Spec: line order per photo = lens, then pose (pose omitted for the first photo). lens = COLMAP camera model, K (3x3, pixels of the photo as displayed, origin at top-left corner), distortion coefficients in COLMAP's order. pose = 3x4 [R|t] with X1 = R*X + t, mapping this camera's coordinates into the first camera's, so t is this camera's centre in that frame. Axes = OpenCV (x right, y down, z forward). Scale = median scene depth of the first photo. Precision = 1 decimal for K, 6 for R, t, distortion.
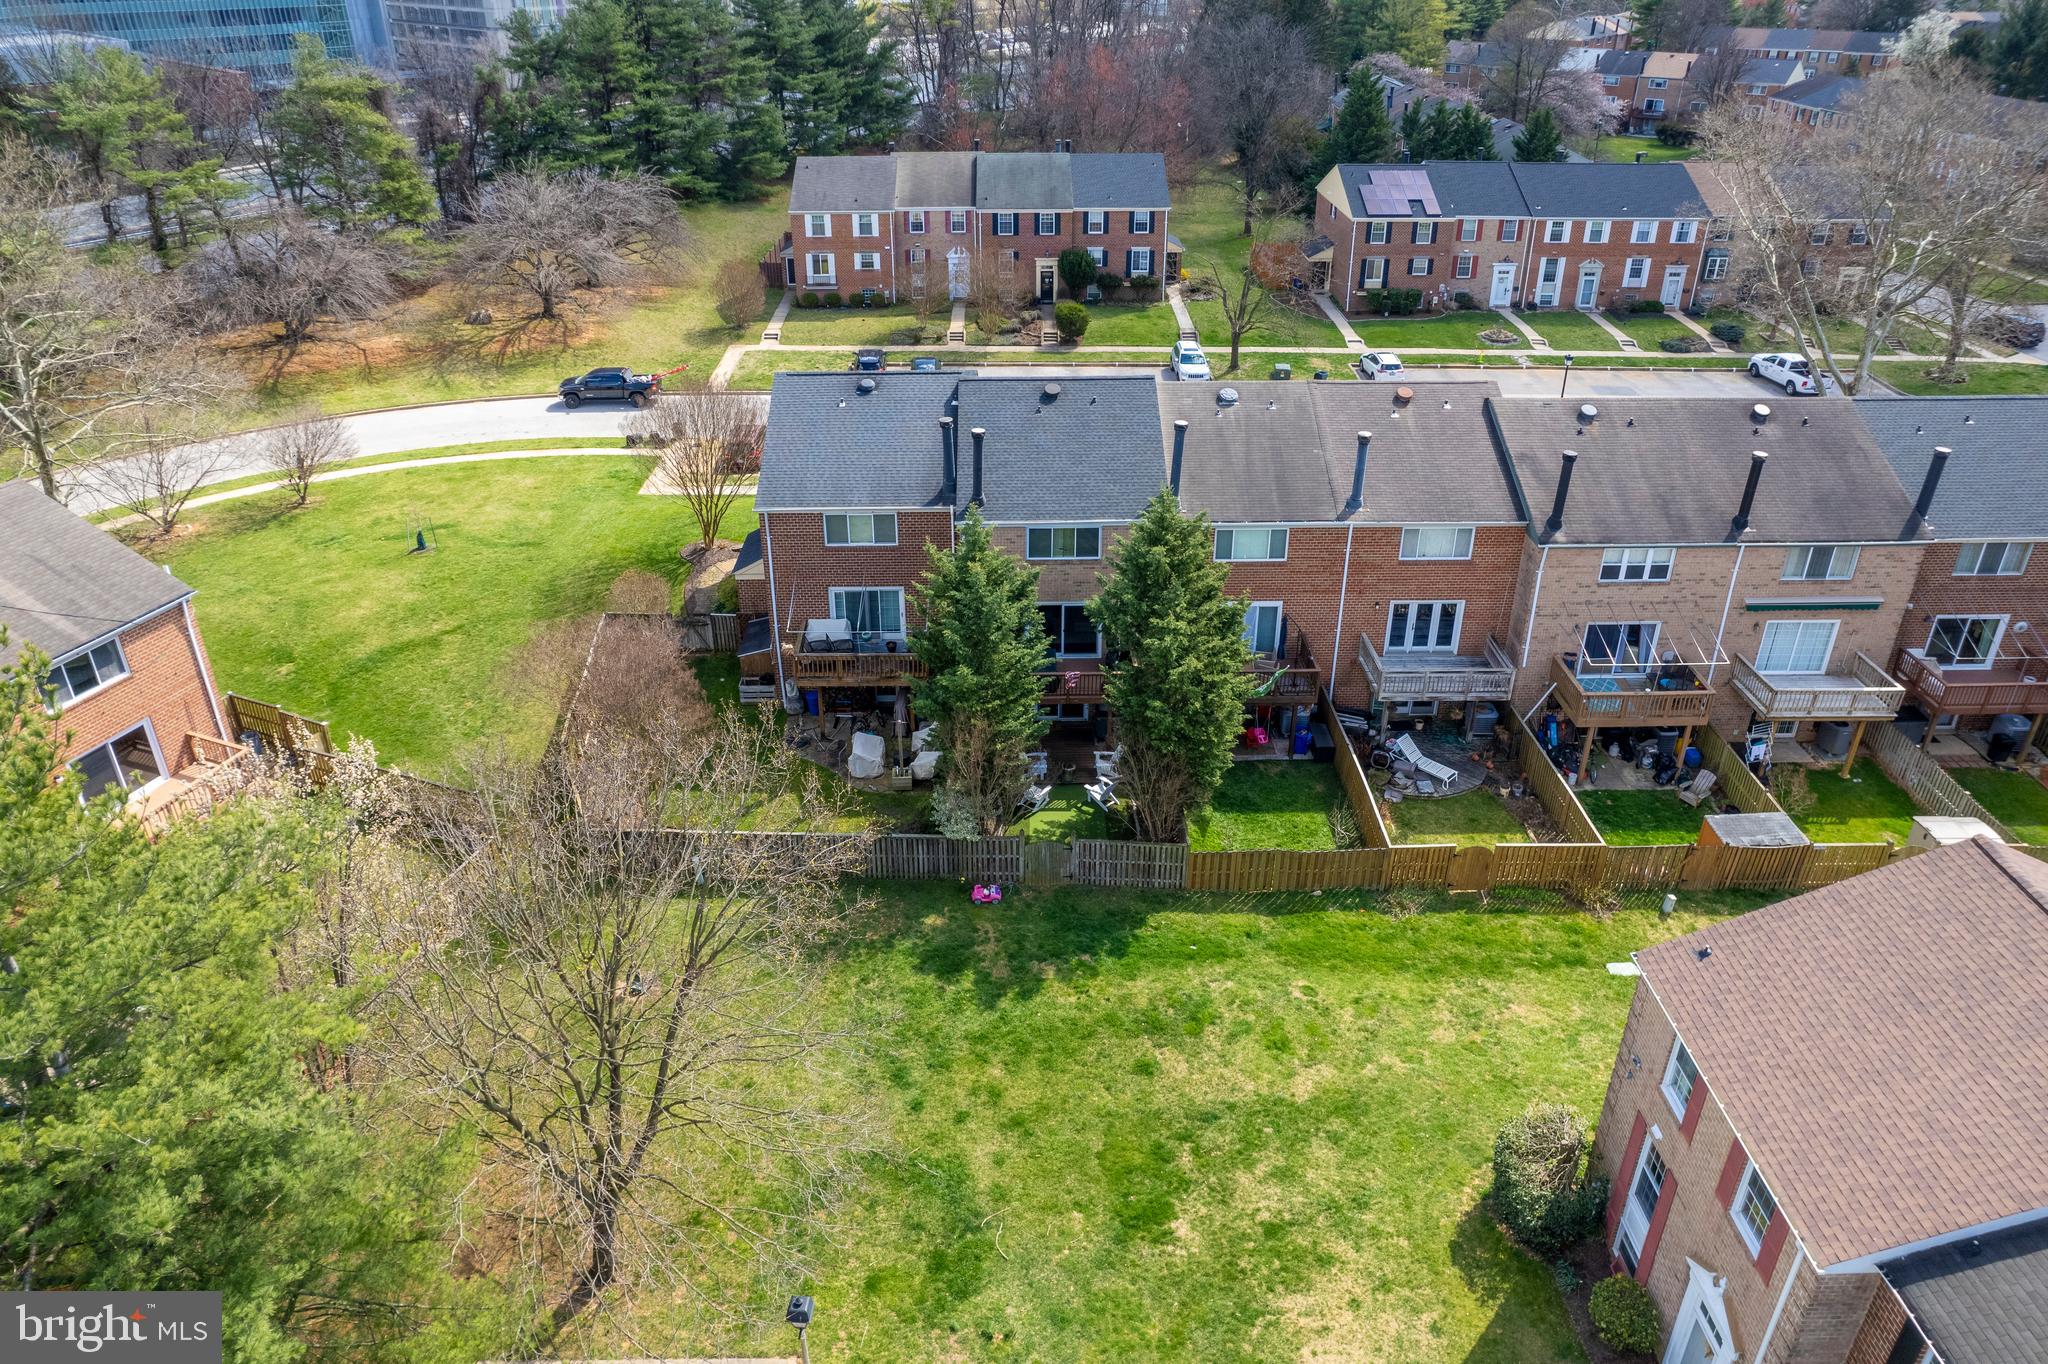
lens RADIAL K [[1309.7, 0, 1067.5], [0, 1309.7, 682.8], [0, 0, 1]] dist [-0.047821, 0.002249]
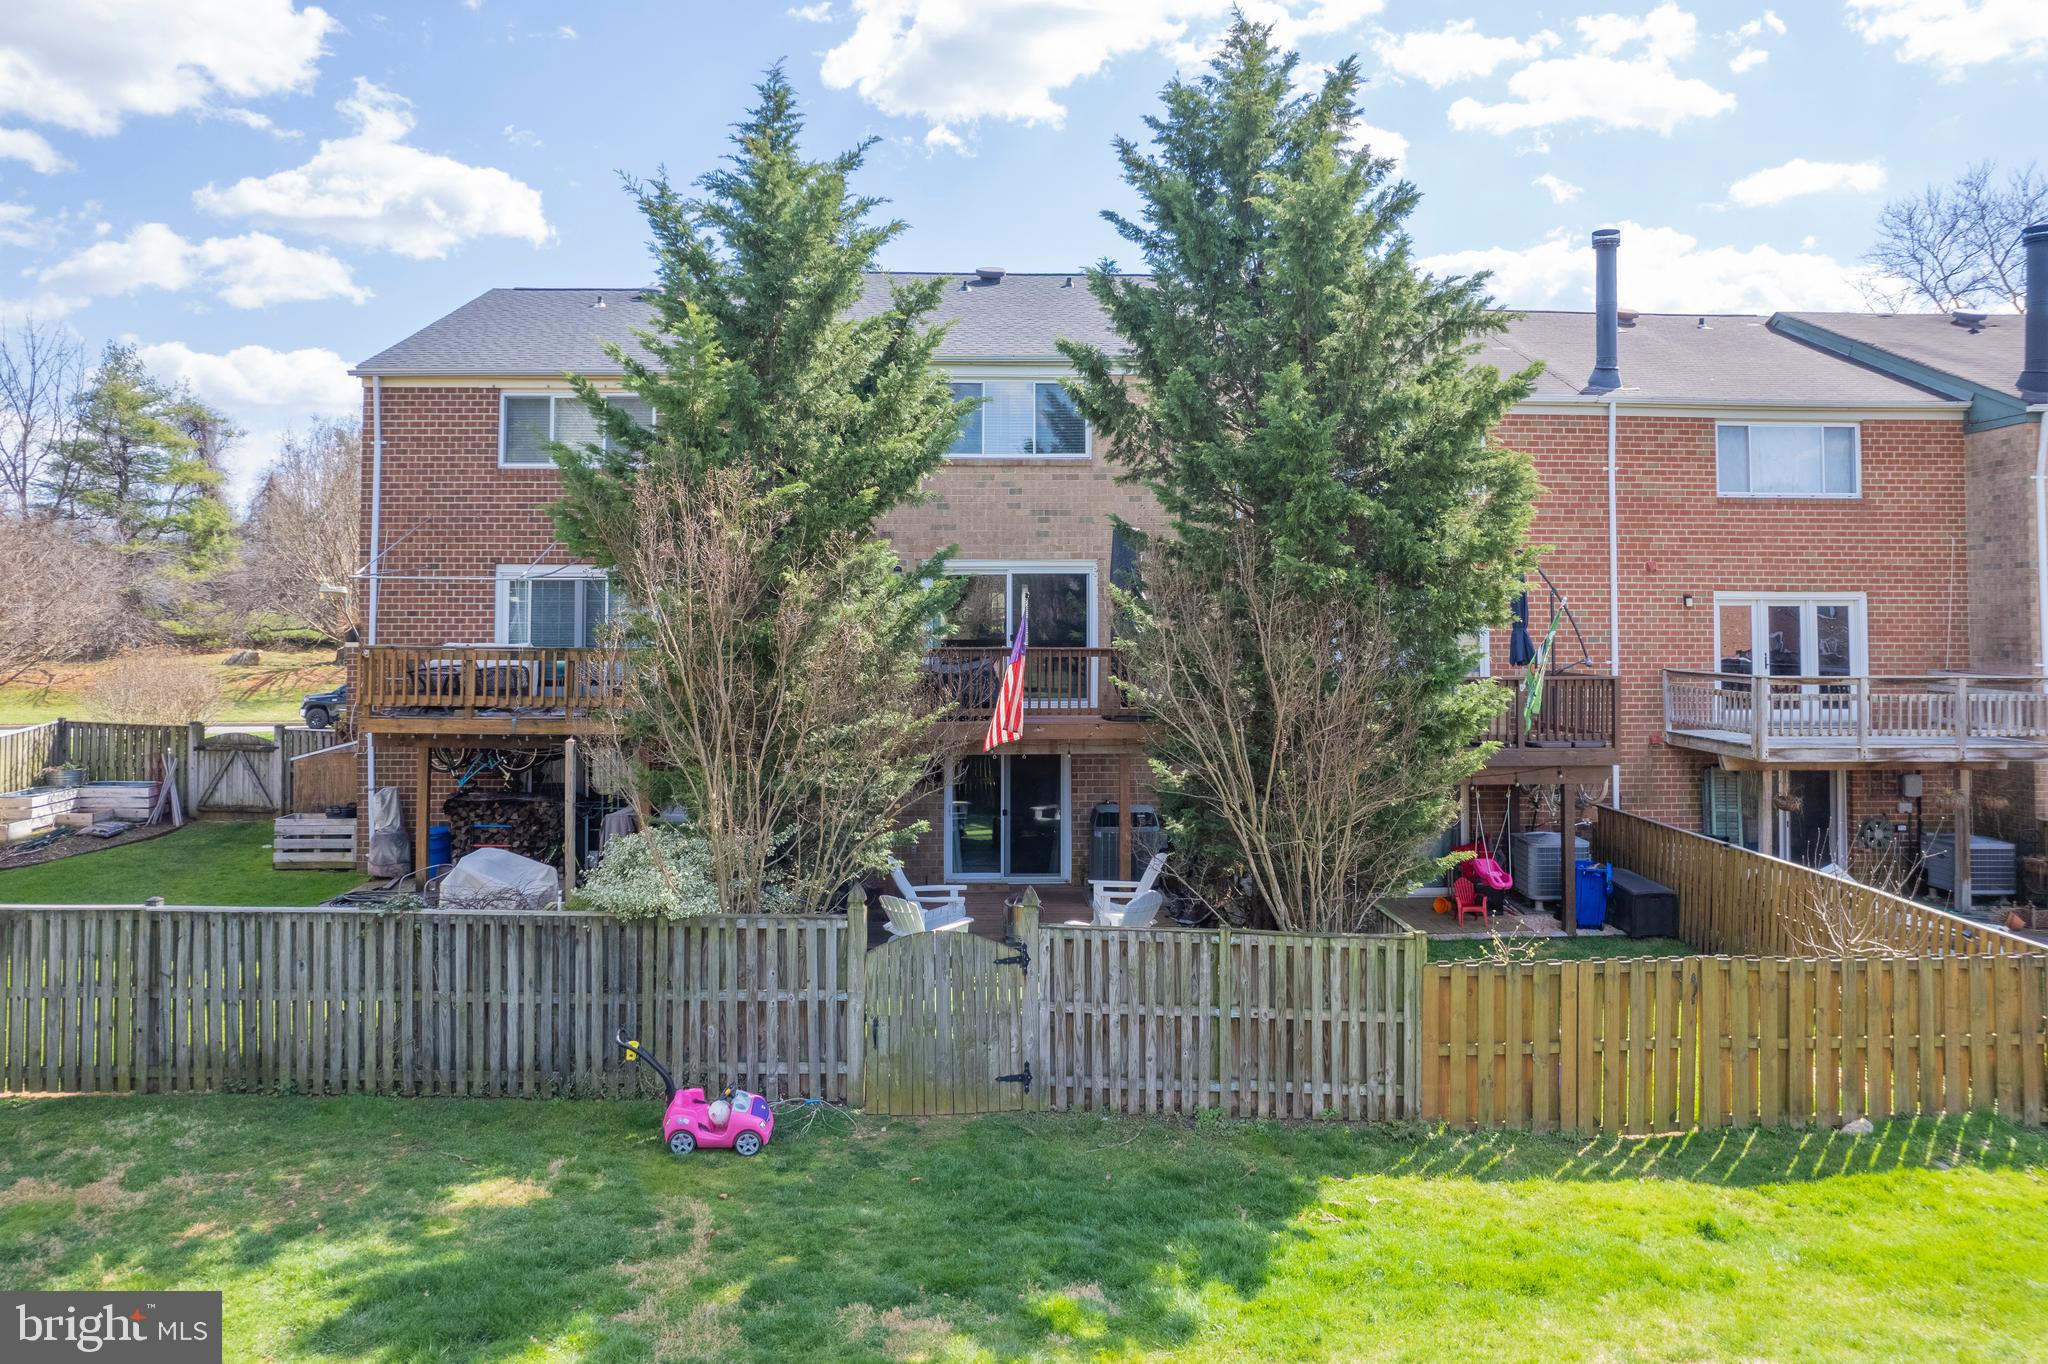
lens RADIAL K [[1309.7, 0, 1067.5], [0, 1309.7, 682.8], [0, 0, 1]] dist [-0.047821, 0.002249]
pose [[0.999681, -0.014507, 0.020688, 0.006621], [0.022869, 0.867638, -0.496671, 0.200533], [-0.010745, 0.496985, 0.867692, 0.652742]]
